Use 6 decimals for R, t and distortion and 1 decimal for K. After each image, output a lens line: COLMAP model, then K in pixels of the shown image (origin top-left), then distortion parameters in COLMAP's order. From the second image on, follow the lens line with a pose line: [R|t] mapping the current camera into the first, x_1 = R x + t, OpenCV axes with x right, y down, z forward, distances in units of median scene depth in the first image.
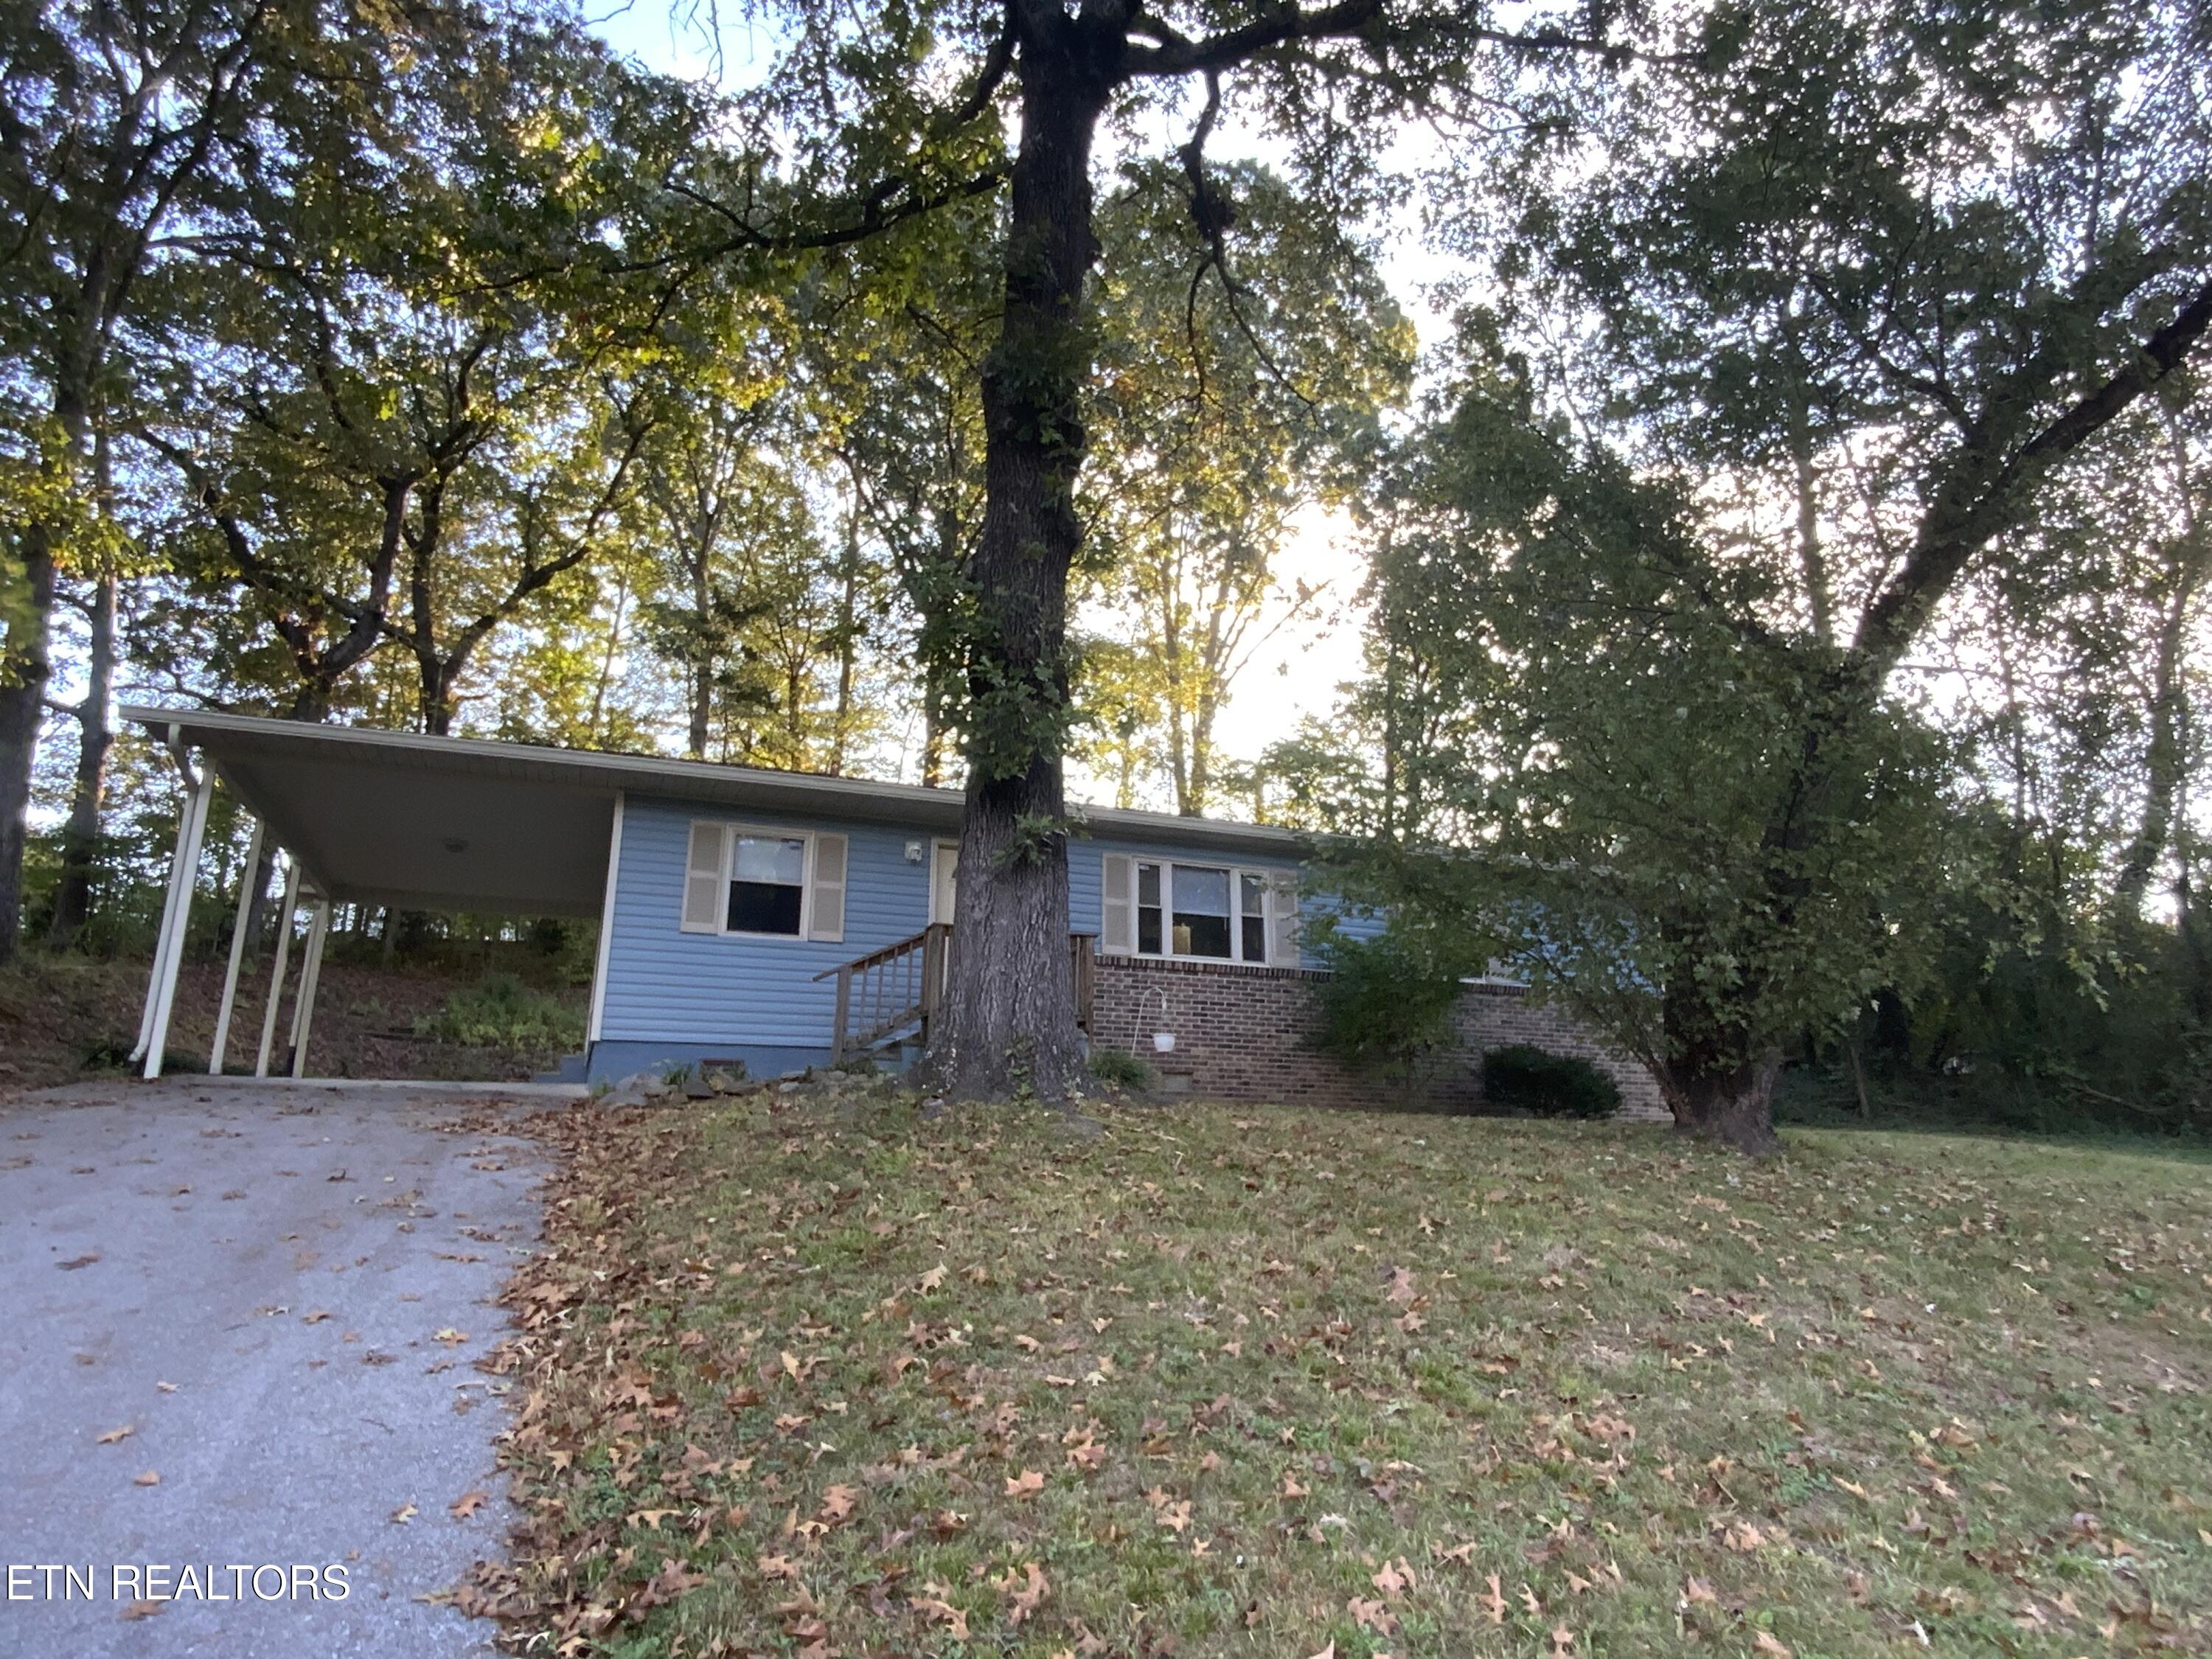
lens RADIAL K [[1293.1, 0, 1106.0], [0, 1293.1, 829.5], [0, 0, 1]] dist [-0.001023, -0.000216]
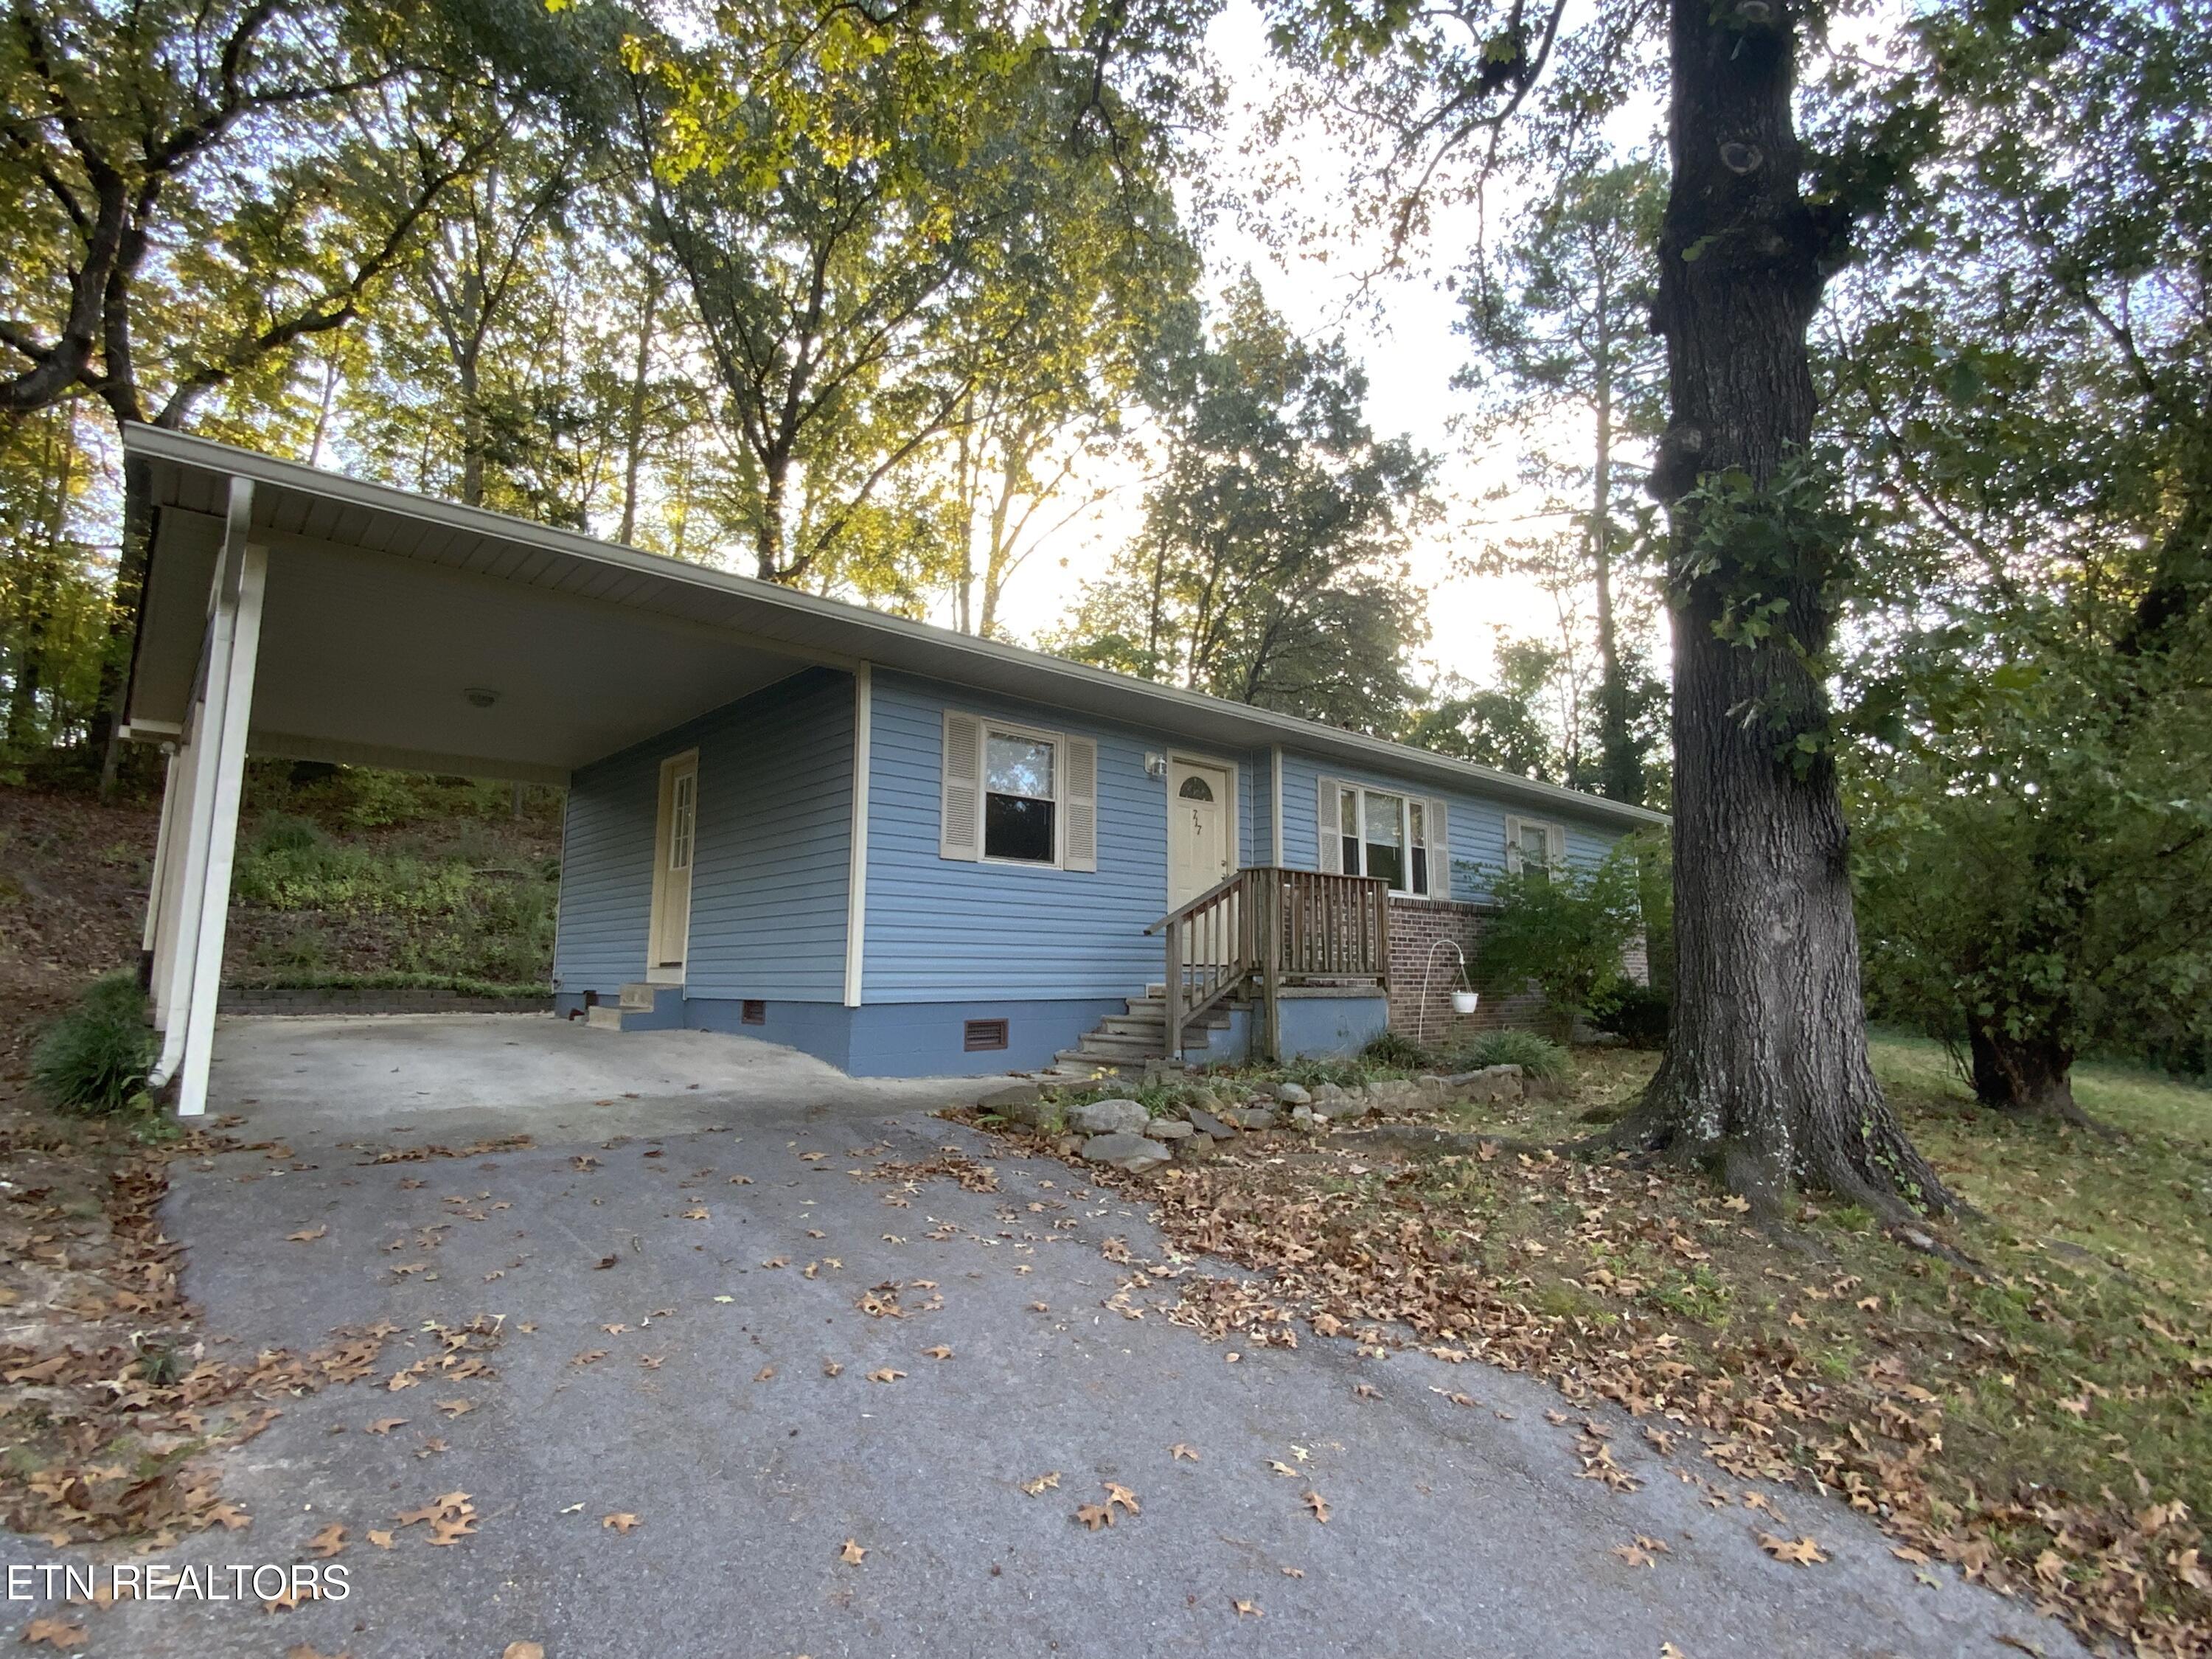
lens RADIAL K [[1048.8, 0, 1106.0], [0, 1048.8, 829.5], [0, 0, 1]] dist [0.001358, 0.000251]
pose [[0.934297, 0.050276, 0.352932, -0.440038], [-0.095879, 0.988966, 0.112933, -0.016690], [-0.343360, -0.139352, 0.928808, 0.374227]]
